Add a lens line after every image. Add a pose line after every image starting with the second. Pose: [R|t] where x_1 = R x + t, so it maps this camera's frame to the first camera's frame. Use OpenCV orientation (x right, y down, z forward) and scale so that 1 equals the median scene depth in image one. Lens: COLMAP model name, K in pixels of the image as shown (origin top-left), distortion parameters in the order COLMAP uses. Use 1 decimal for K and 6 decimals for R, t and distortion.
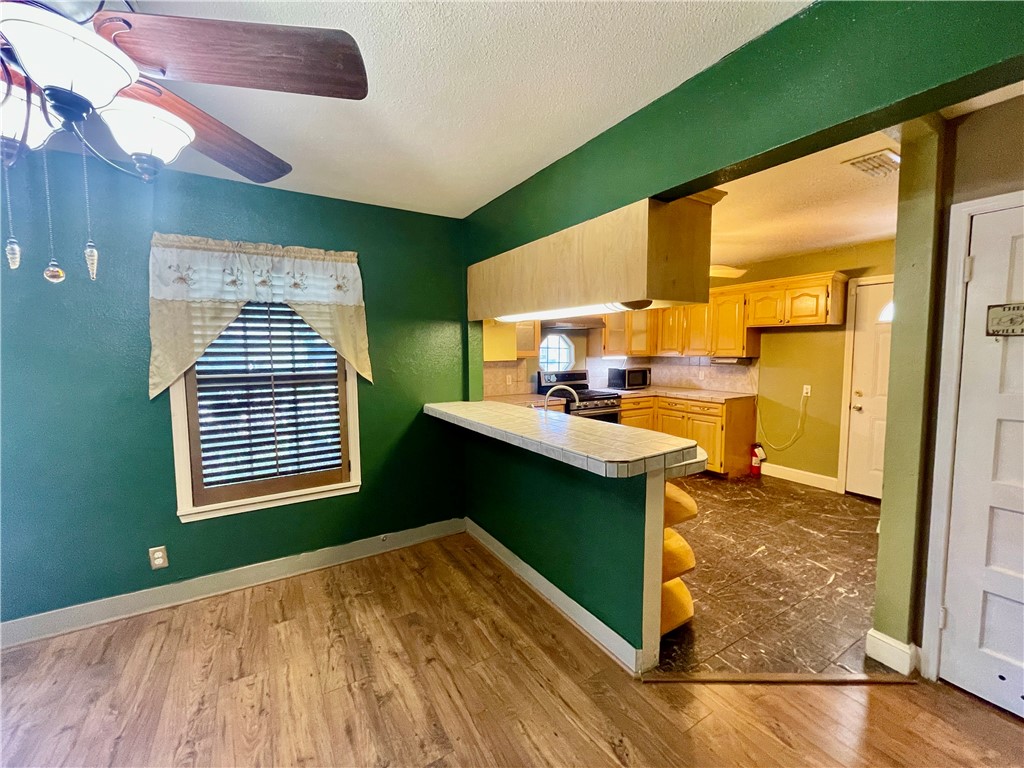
lens RADIAL K [[416.2, 0, 510.8], [0, 416.2, 381.0], [0, 0, 1]] dist [-0.003736, 0.000445]
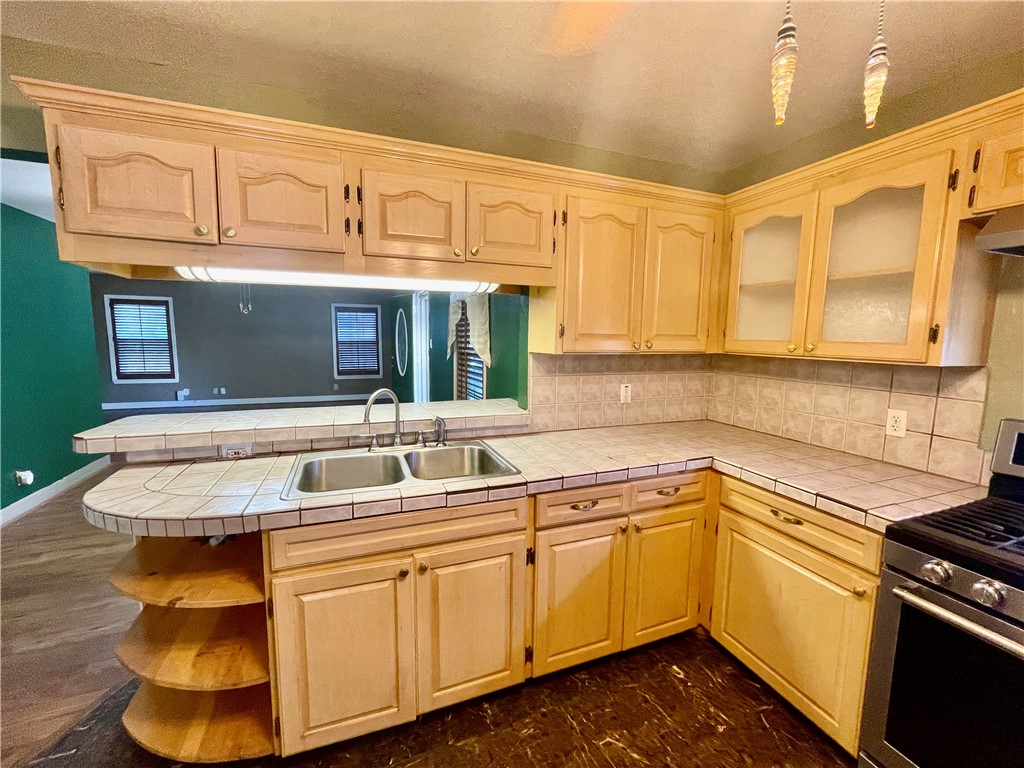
lens RADIAL K [[416.2, 0, 511.2], [0, 416.2, 381.0], [0, 0, 1]] dist [-0.003736, 0.000445]
pose [[-0.176387, 0.110744, -0.978071, 0.618620], [-0.084289, 0.988302, 0.127103, -0.086714], [0.980705, 0.104860, -0.164989, 1.117261]]
